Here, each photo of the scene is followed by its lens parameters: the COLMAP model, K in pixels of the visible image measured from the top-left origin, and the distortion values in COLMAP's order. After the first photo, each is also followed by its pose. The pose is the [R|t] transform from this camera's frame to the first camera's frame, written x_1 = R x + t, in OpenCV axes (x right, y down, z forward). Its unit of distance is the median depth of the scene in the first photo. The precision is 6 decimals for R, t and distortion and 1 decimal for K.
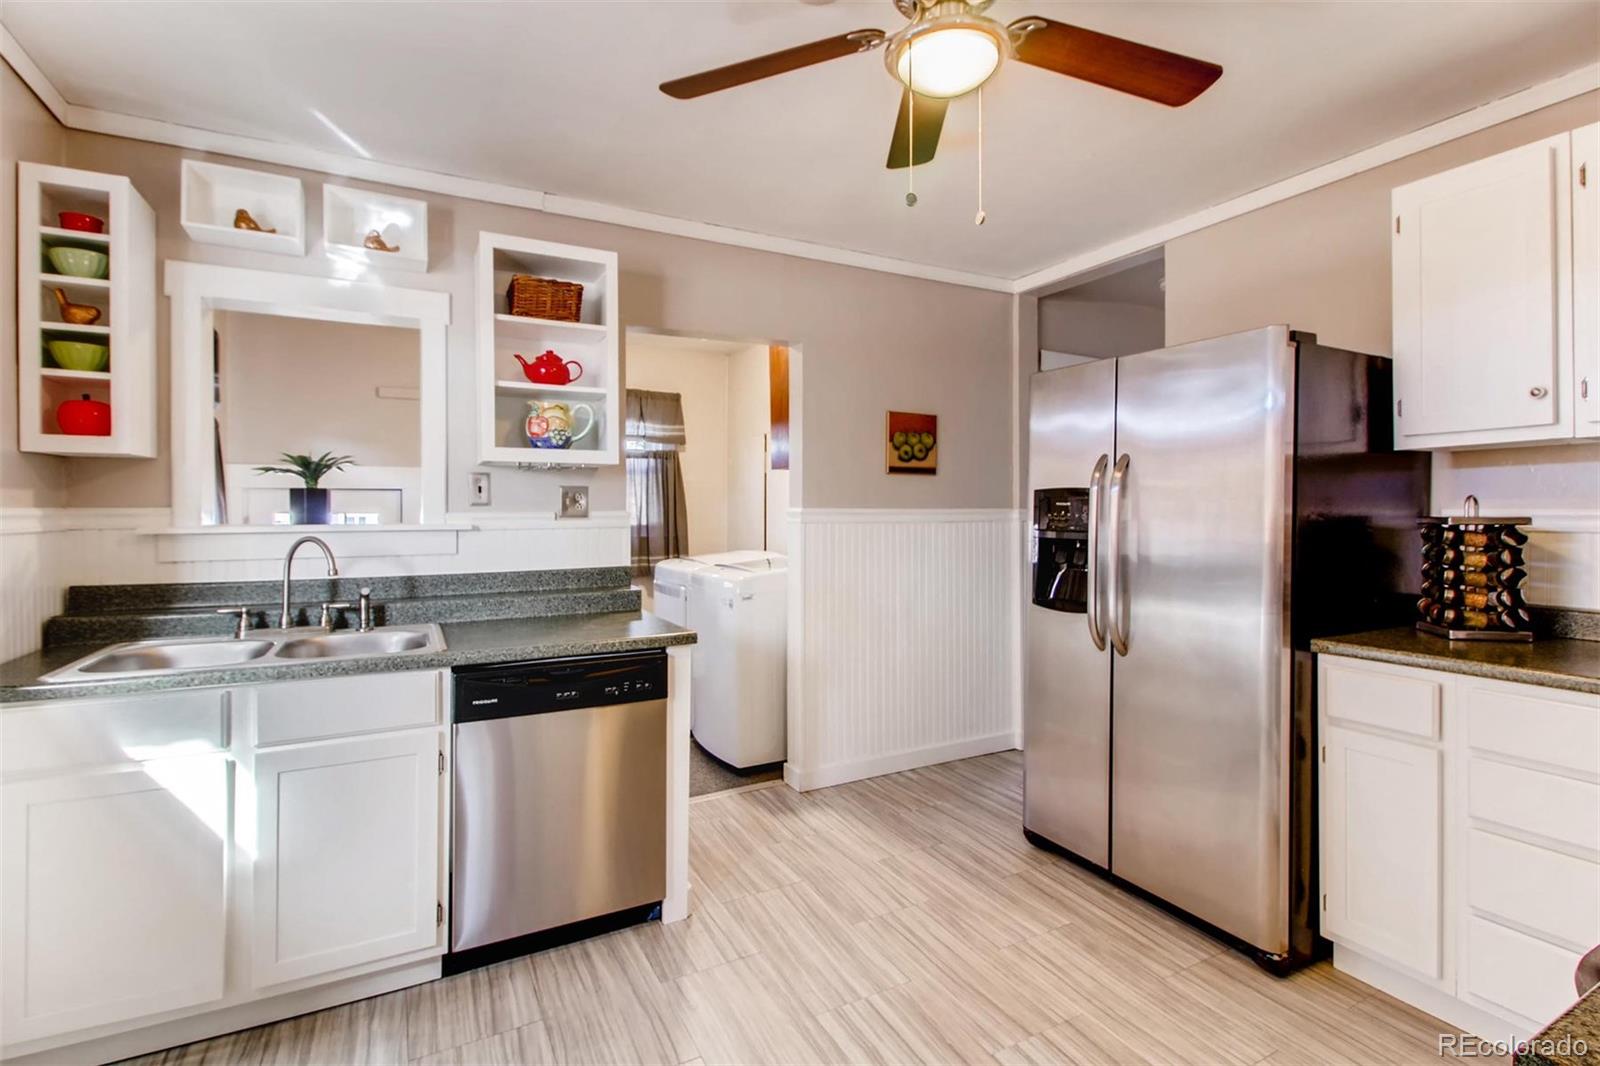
lens RADIAL K [[746.1, 0, 793.7], [0, 746.1, 518.1], [0, 0, 1]] dist [0.025361, -0.014960]
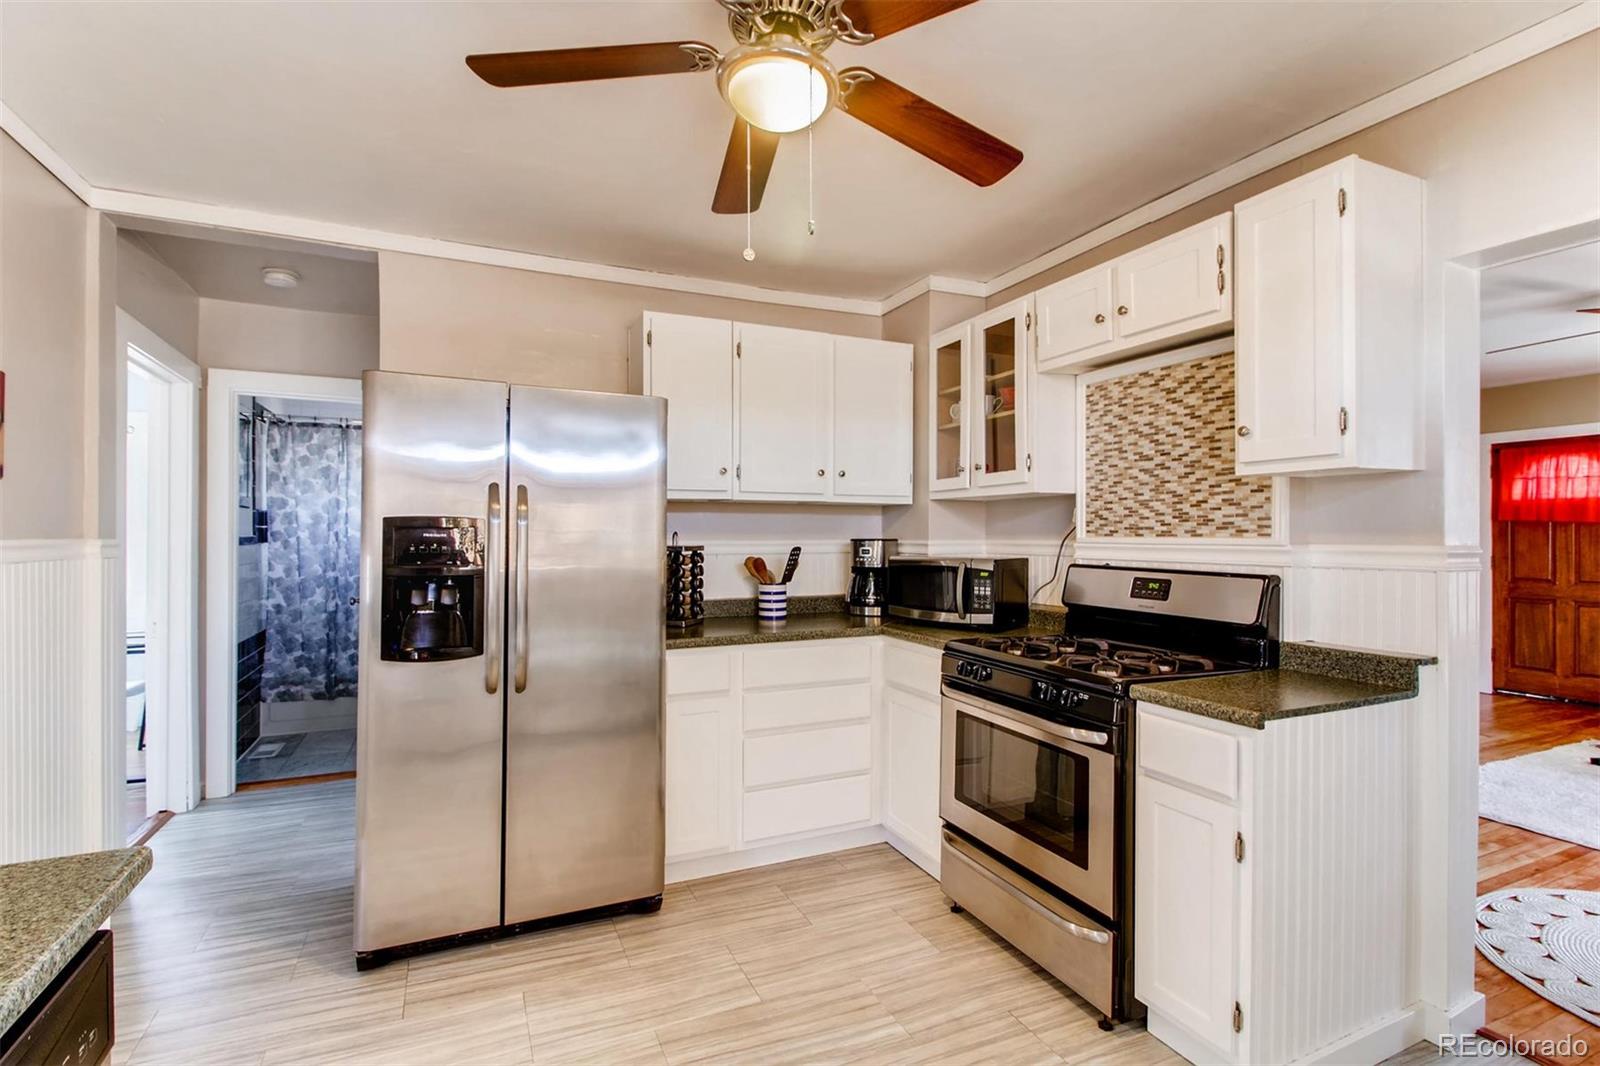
lens RADIAL K [[738.1, 0, 779.1], [0, 738.1, 535.3], [0, 0, 1]] dist [0.020141, -0.014299]
pose [[0.068529, 0.002054, 0.997647, -0.425548], [0.008547, 0.999960, -0.002646, -0.012639], [-0.997613, 0.008708, 0.068509, 0.511949]]
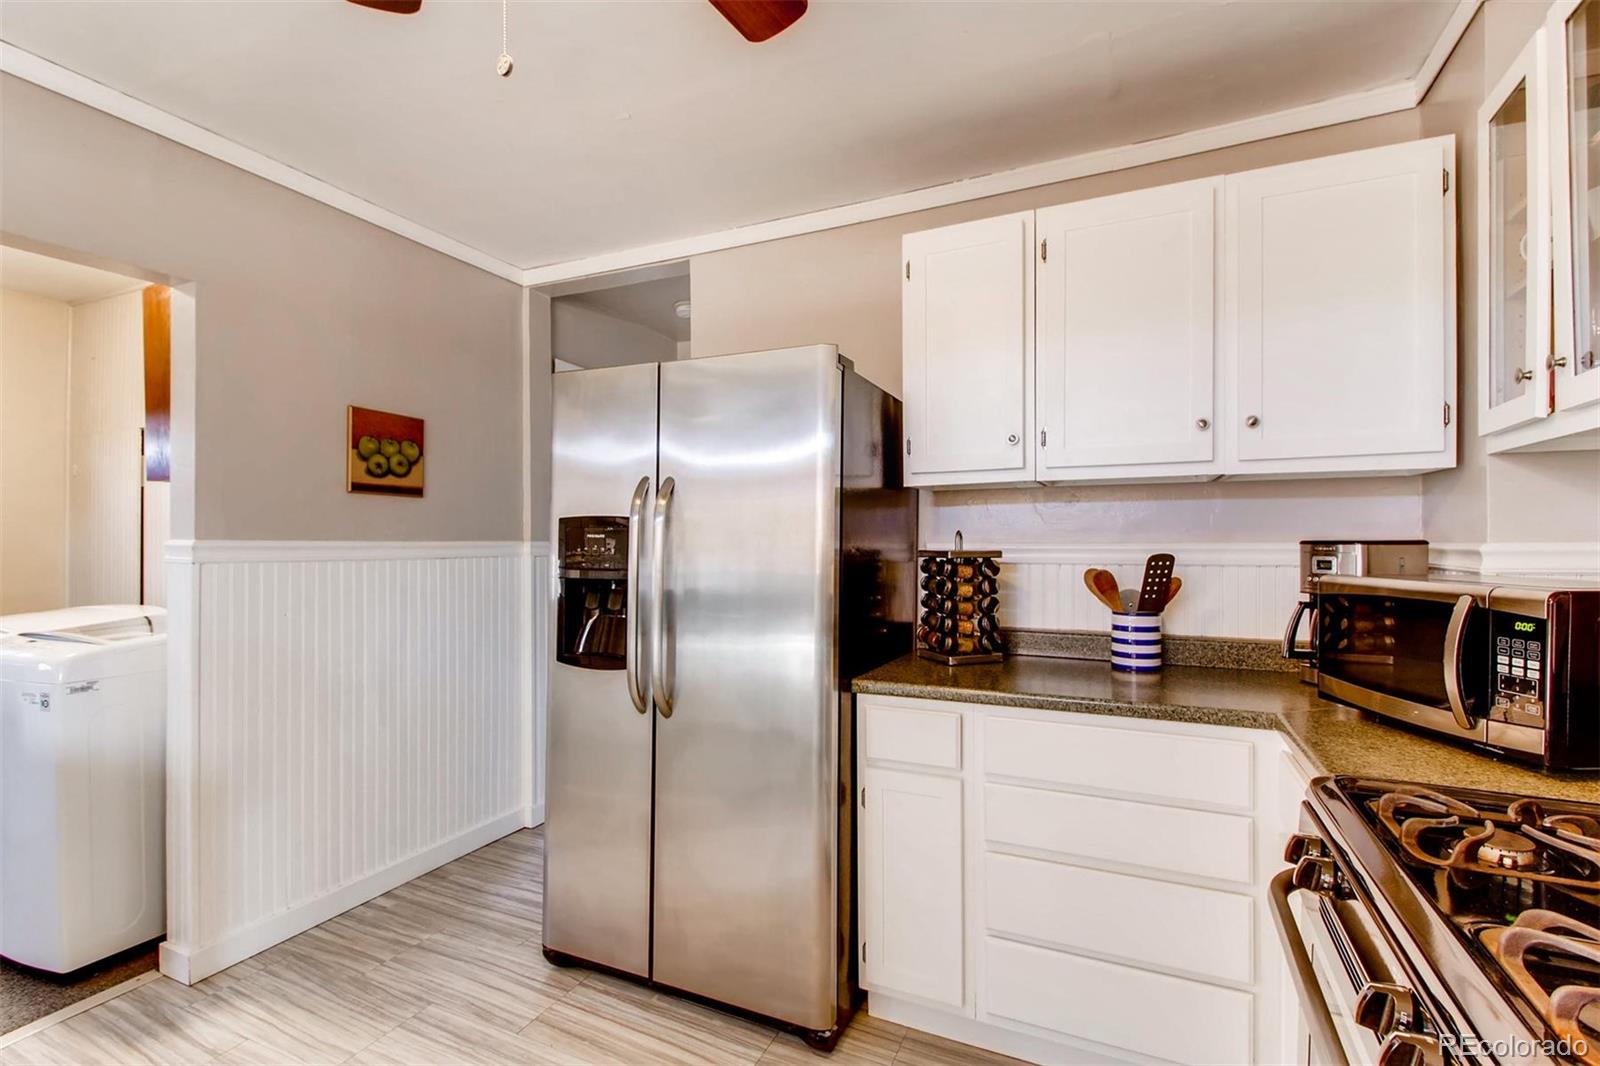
lens RADIAL K [[749.4, 0, 786.6], [0, 749.4, 539.9], [0, 0, 1]] dist [0.026068, -0.018383]
pose [[0.801864, 0.002410, 0.597502, 0.036699], [0.004905, 0.999932, -0.010616, -0.004765], [-0.597487, 0.011444, 0.801797, 0.206829]]
